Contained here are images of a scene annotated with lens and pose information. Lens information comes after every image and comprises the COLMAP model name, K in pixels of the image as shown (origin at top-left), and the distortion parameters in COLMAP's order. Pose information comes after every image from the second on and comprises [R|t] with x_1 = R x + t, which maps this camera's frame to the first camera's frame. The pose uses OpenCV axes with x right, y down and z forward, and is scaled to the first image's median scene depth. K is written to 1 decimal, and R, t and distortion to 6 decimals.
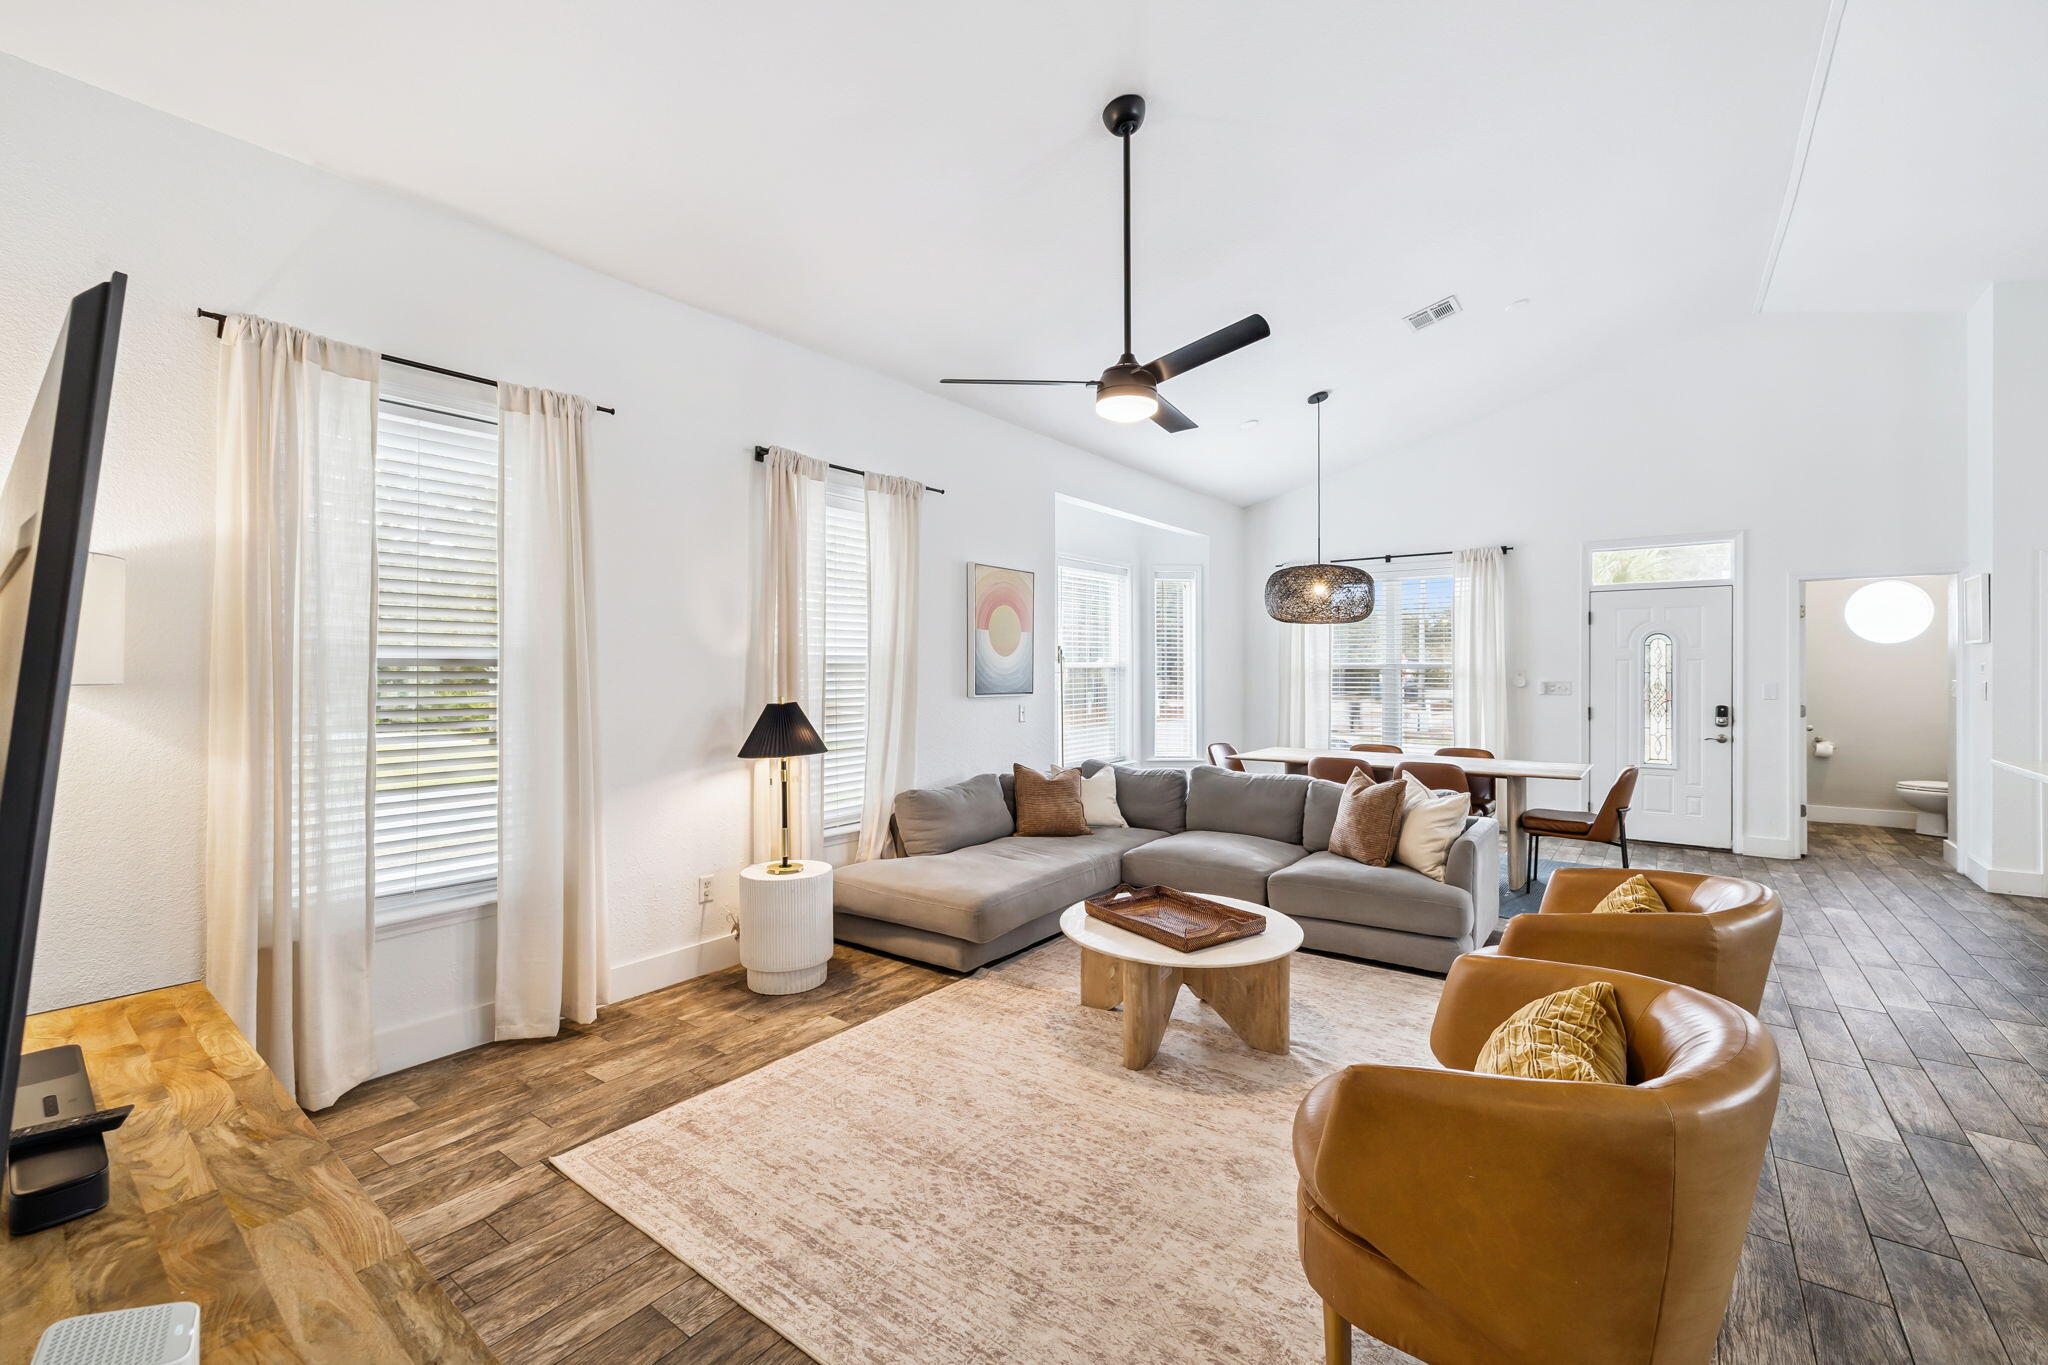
lens RADIAL K [[859.4, 0, 1021.3], [0, 859.4, 679.1], [0, 0, 1]] dist [-0.002288, 0.000358]
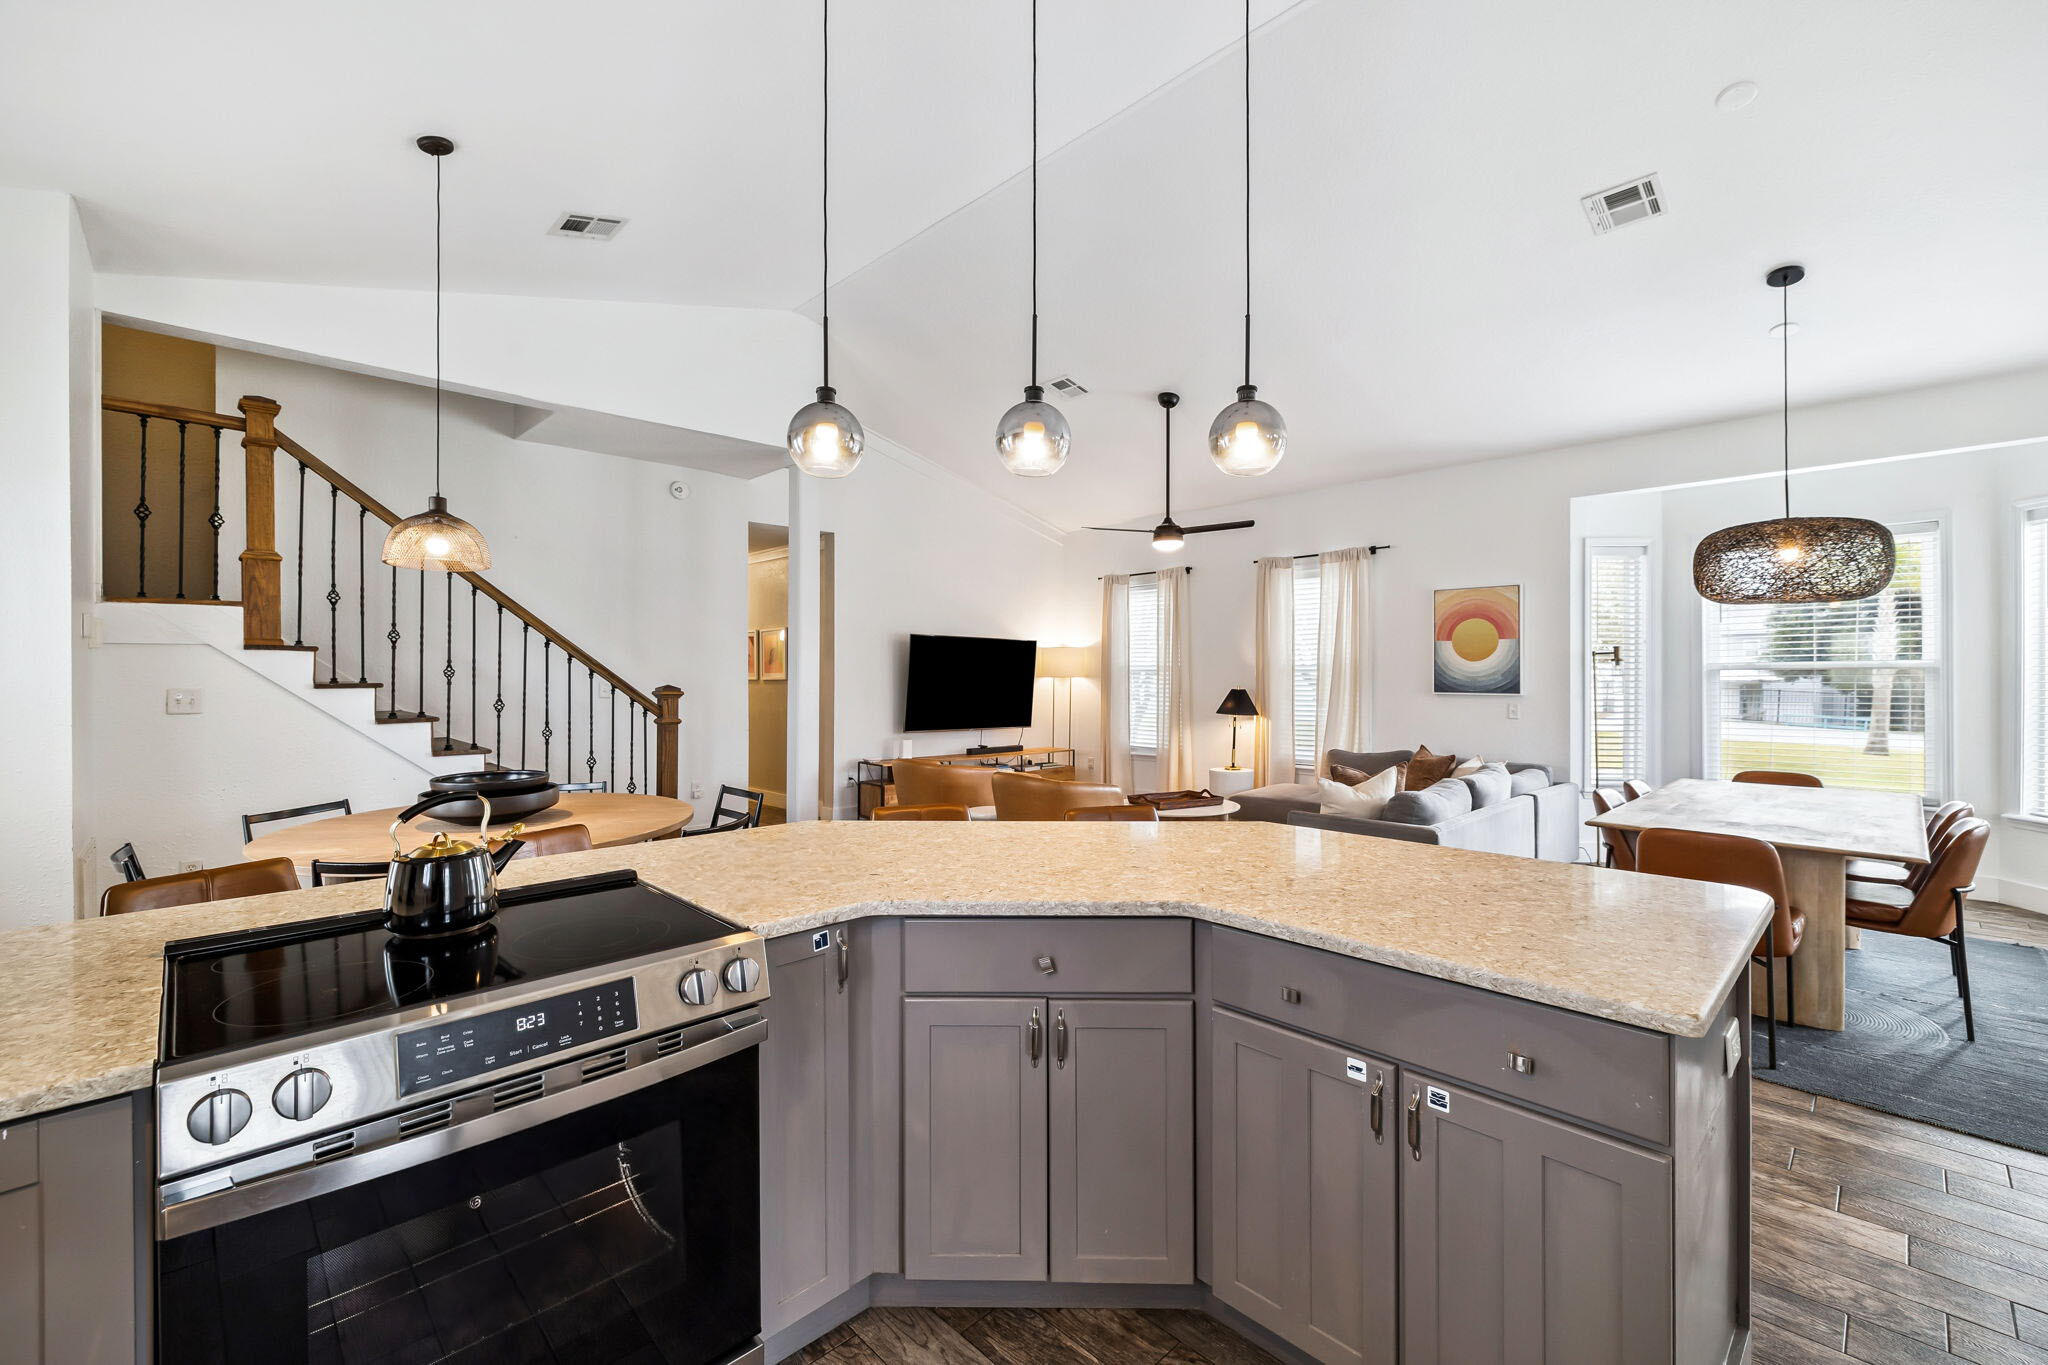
lens RADIAL K [[859.4, 0, 1034.7], [0, 859.4, 669.2], [0, 0, 1]] dist [-0.002288, 0.000358]
pose [[-0.137336, -0.004453, -0.990515, 1.394804], [-0.007456, 0.999966, -0.003461, -0.006753], [0.990497, 0.006910, -0.137364, 0.620386]]
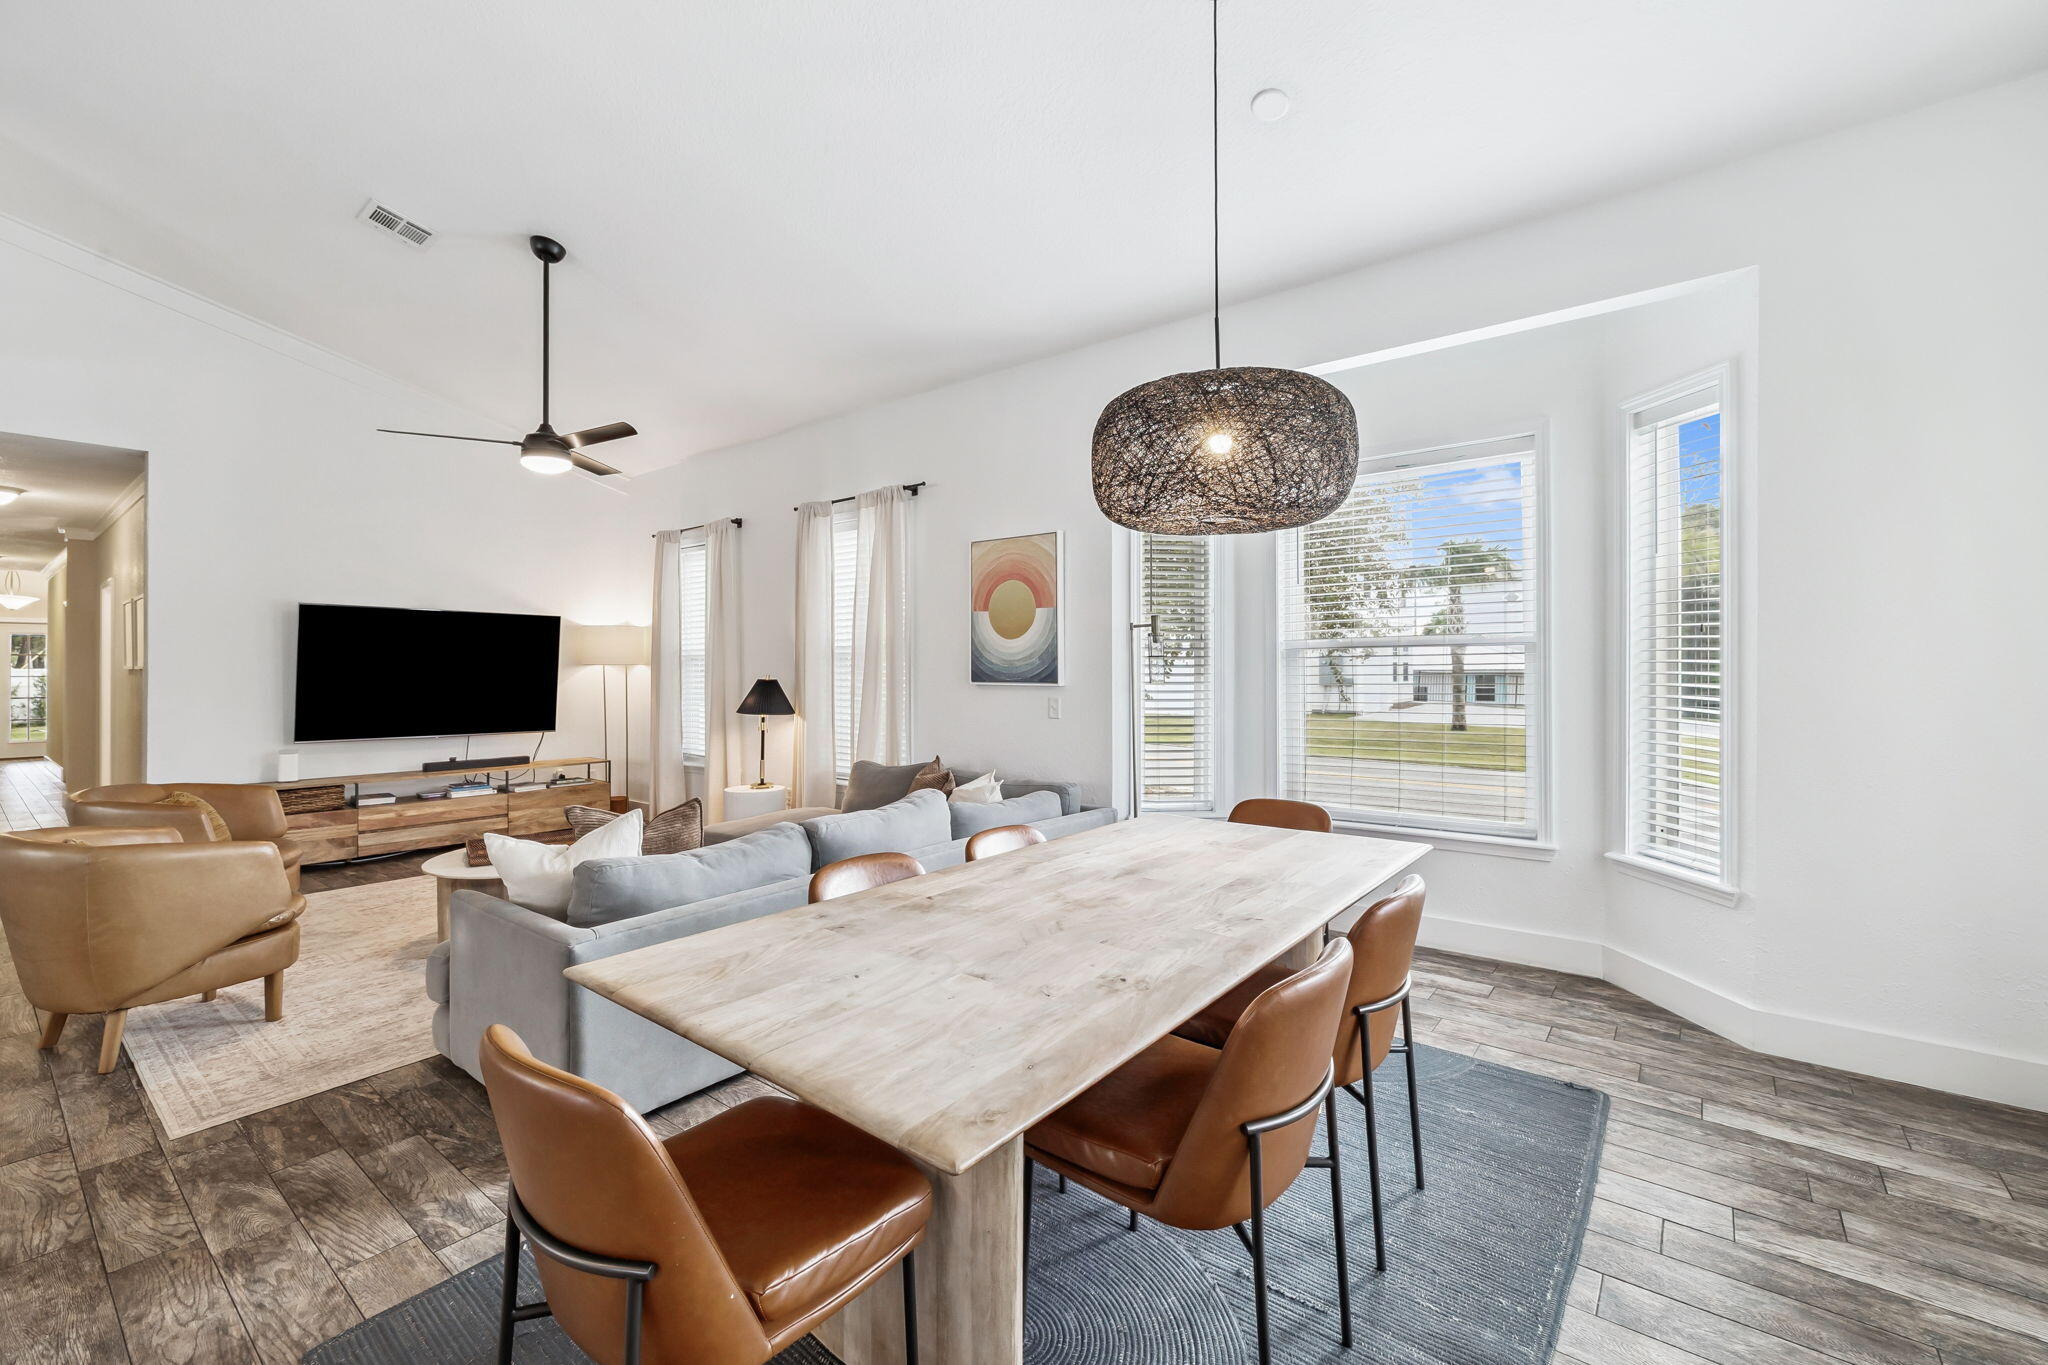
lens RADIAL K [[859.4, 0, 1030.3], [0, 859.4, 658.4], [0, 0, 1]] dist [-0.002288, 0.000358]
pose [[-0.010980, -0.009754, -0.999892, 0.944873], [-0.006078, 0.999935, -0.009687, 0.002151], [0.999921, 0.005971, -0.011039, 1.146005]]
